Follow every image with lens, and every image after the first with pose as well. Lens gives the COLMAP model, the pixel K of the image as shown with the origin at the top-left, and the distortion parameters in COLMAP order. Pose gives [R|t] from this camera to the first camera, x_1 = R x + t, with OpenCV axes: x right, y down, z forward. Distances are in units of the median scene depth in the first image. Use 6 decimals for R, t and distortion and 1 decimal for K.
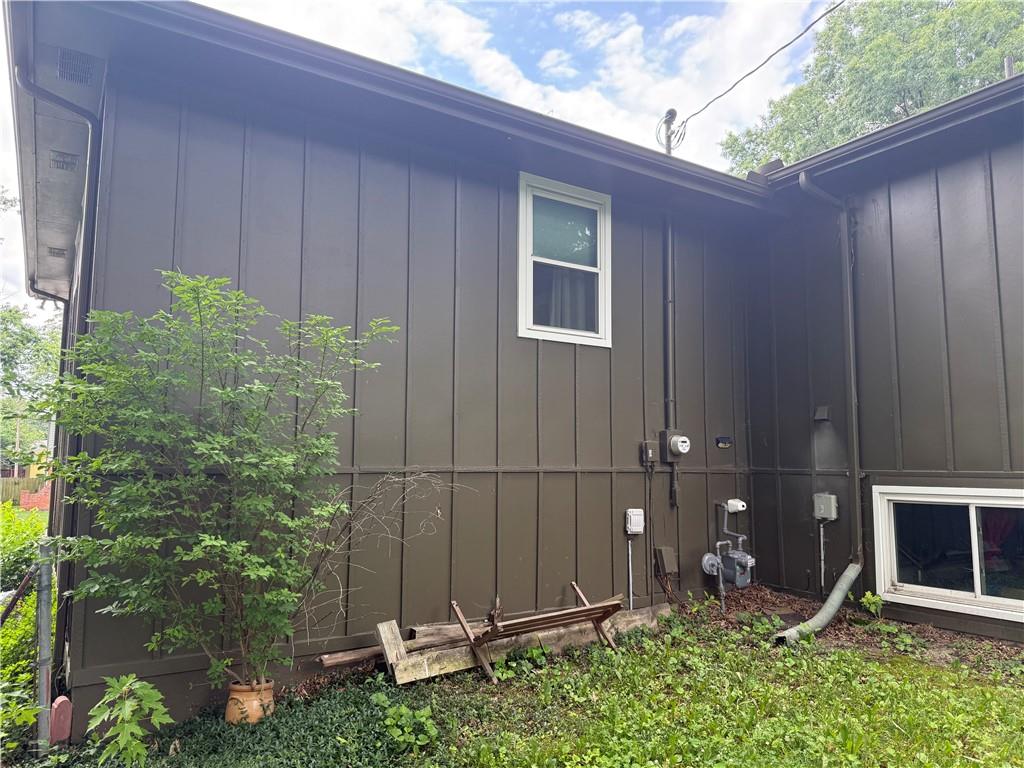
lens RADIAL K [[724.5, 0, 512.0], [0, 724.5, 384.0], [0, 0, 1]] dist [0.008625, -0.004978]
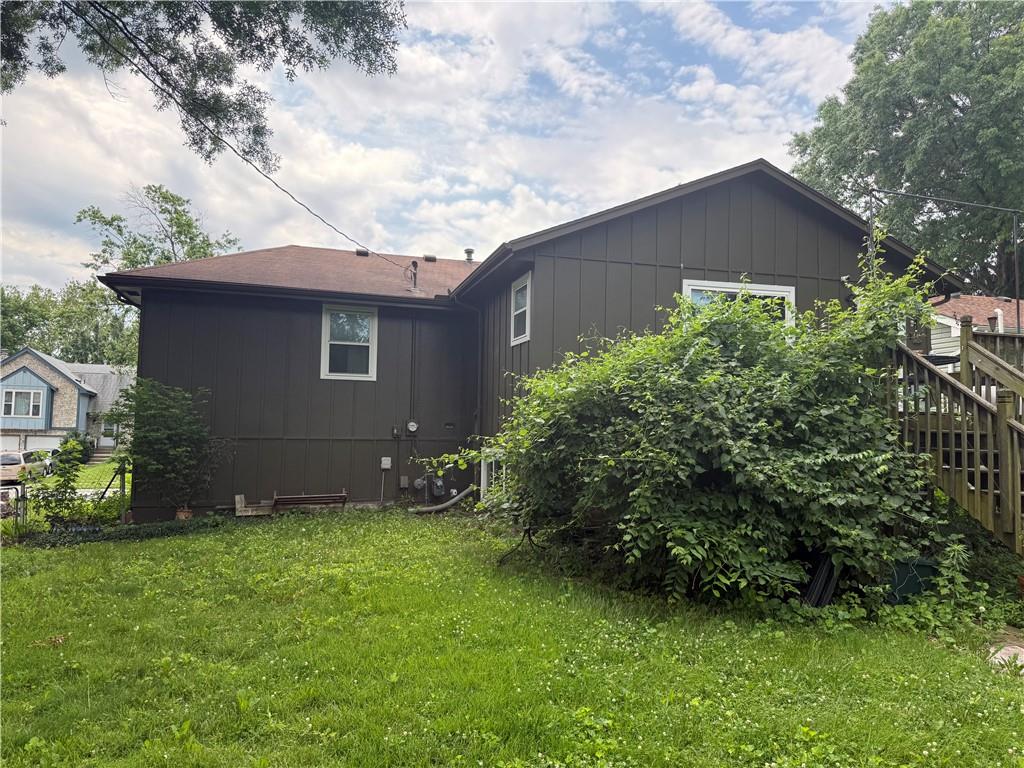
lens RADIAL K [[719.2, 0, 512.0], [0, 719.2, 384.0], [0, 0, 1]] dist [0.154752, -0.120214]
pose [[0.961413, -0.003995, -0.275079, 1.107980], [0.013633, 0.999358, 0.033135, -0.106499], [0.274770, -0.035607, 0.960851, -0.924911]]
